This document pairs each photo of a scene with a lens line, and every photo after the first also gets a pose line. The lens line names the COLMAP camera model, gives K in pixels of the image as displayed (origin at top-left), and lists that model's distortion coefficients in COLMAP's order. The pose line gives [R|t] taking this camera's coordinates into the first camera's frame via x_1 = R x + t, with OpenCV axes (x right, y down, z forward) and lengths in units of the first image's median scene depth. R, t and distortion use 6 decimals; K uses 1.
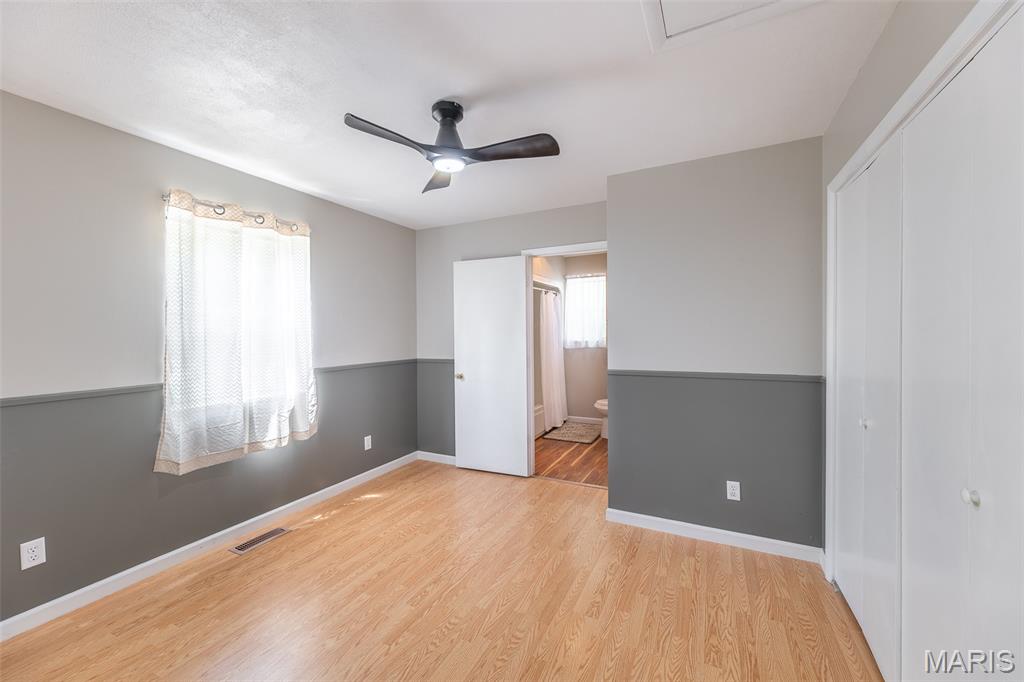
lens RADIAL K [[407.8, 0, 513.4], [0, 407.8, 336.8], [0, 0, 1]] dist [0.008044, -0.000339]
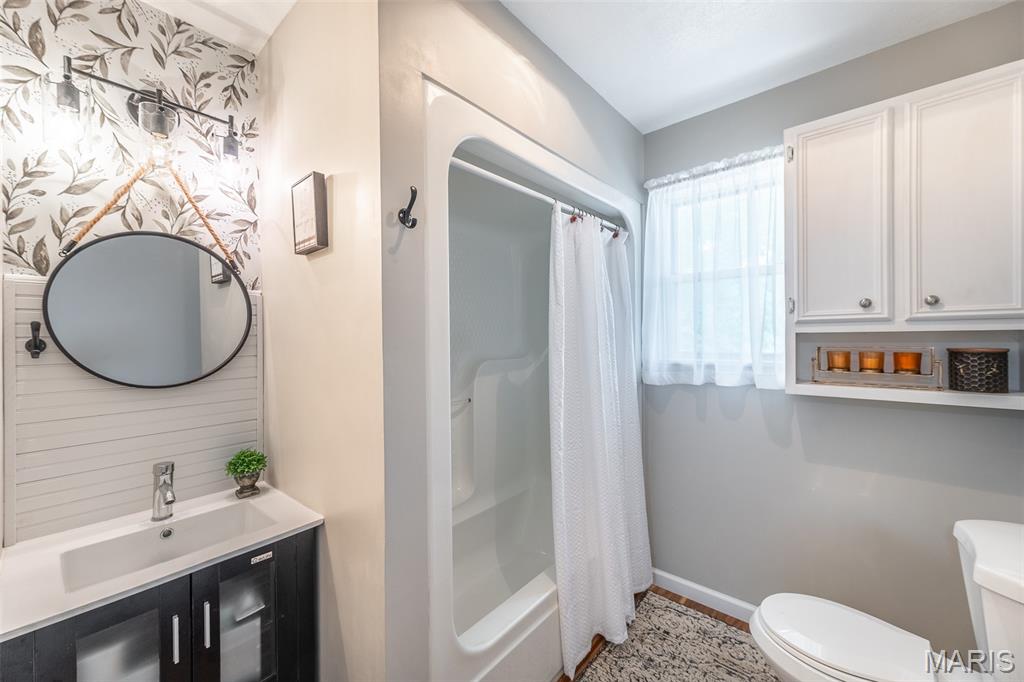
lens RADIAL K [[407.8, 0, 507.6], [0, 407.8, 341.0], [0, 0, 1]] dist [0.008044, -0.000339]
pose [[0.965969, -0.002848, -0.258642, 0.104633], [0.004340, 0.999977, 0.005199, -0.012033], [0.258621, -0.006144, 0.965959, 0.626133]]
